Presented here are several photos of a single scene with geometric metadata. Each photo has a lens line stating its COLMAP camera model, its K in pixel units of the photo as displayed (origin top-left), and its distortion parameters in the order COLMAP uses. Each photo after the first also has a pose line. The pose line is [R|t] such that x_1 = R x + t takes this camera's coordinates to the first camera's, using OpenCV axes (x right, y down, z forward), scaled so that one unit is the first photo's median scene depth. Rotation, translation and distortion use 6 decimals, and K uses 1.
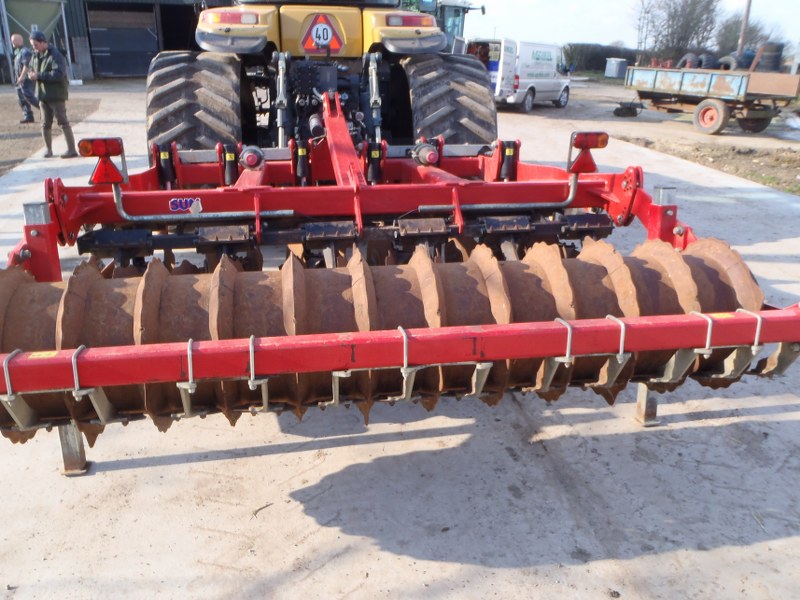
lens RADIAL K [[655.6, 0, 398.8], [0, 655.6, 305.7], [0, 0, 1]] dist [-0.048133, 0.032989]
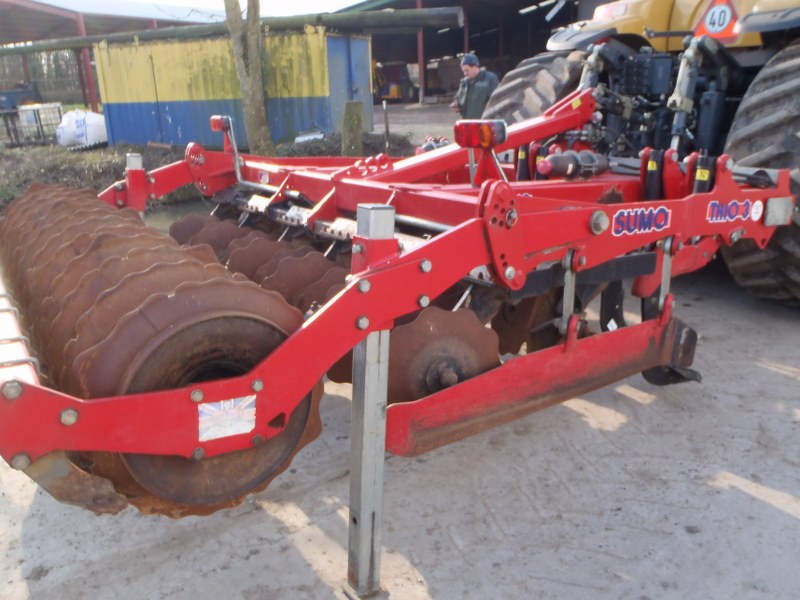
lens RADIAL K [[655.6, 0, 404.3], [0, 655.6, 295.0], [0, 0, 1]] dist [-0.048133, 0.032989]
pose [[0.424323, 0.246139, -0.871416, 0.928644], [-0.285955, 0.949526, 0.128961, -0.190865], [0.859174, 0.194464, 0.473291, 0.739502]]
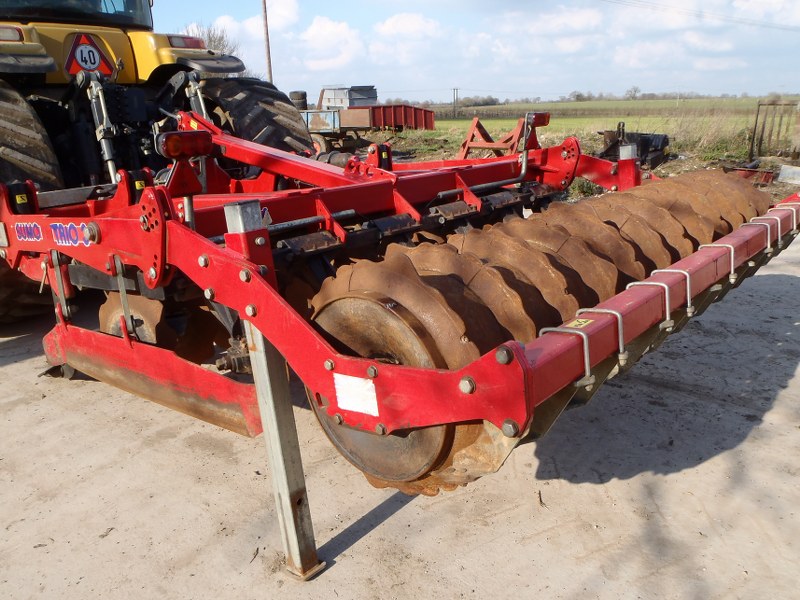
lens RADIAL K [[655.6, 0, 397.4], [0, 655.6, 302.2], [0, 0, 1]] dist [-0.048133, 0.032989]
pose [[0.774921, -0.217551, 0.593438, -0.731522], [0.268720, 0.963216, 0.002210, -0.010344], [-0.572090, 0.157756, 0.804876, 0.282570]]
